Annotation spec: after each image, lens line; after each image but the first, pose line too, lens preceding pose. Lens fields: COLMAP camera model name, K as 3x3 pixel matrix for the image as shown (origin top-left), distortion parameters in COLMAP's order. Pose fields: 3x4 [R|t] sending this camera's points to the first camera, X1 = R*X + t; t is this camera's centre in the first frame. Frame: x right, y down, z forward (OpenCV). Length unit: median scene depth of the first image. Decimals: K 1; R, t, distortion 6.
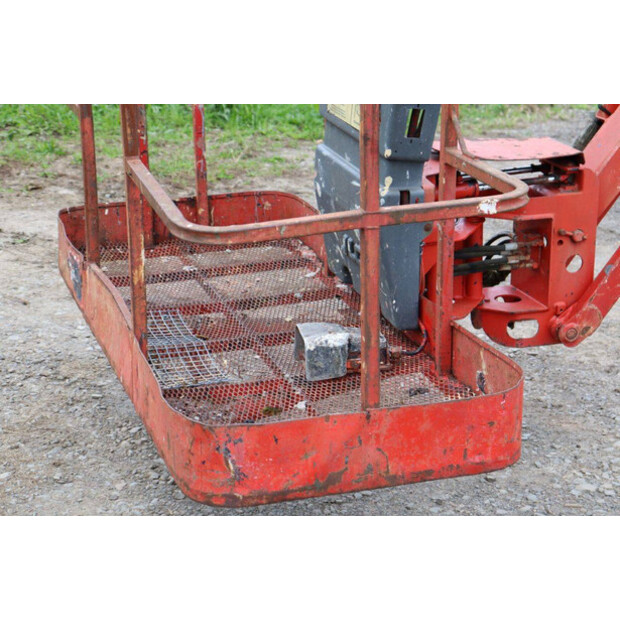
lens RADIAL K [[1525.6, 0, 313.5], [0, 1525.6, 308.1], [0, 0, 1]] dist [0.511333, 0.000000]
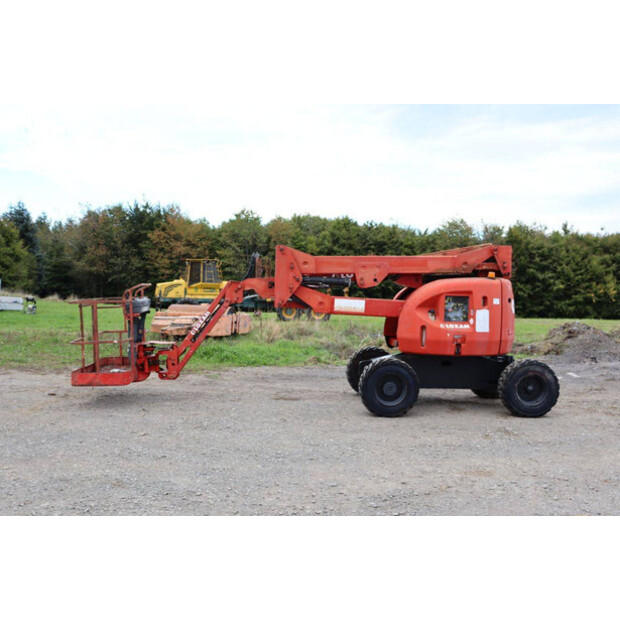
lens RADIAL K [[668.4, 0, 313.8], [0, 668.4, 313.3], [0, 0, 1]] dist [-0.041861, 0.000000]
pose [[0.974252, 0.001303, -0.225458, 1.190420], [-0.059645, 0.965847, -0.252156, 0.364879], [0.217429, 0.259111, 0.941056, -1.141300]]
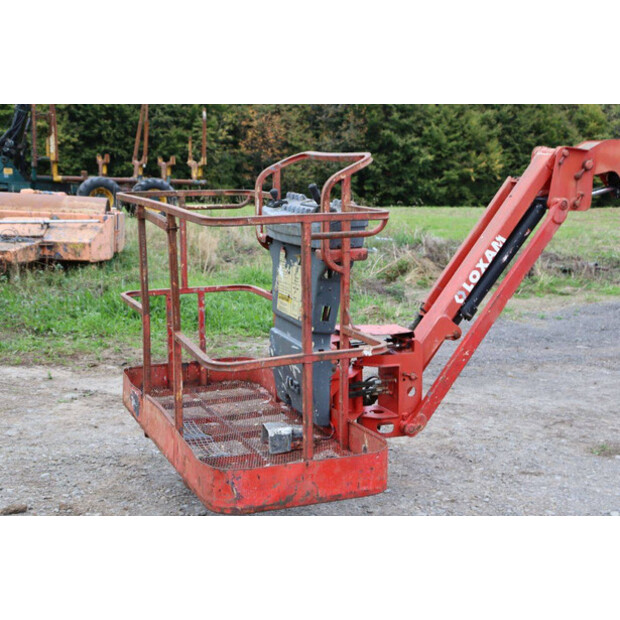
lens RADIAL K [[993.5, 0, 312.5], [0, 993.5, 311.9], [0, 0, 1]] dist [0.163658, 0.000000]
pose [[0.997472, -0.006957, 0.070725, -0.033016], [0.017160, 0.989325, -0.144709, 0.048144], [-0.068963, 0.145557, 0.986943, -0.178646]]
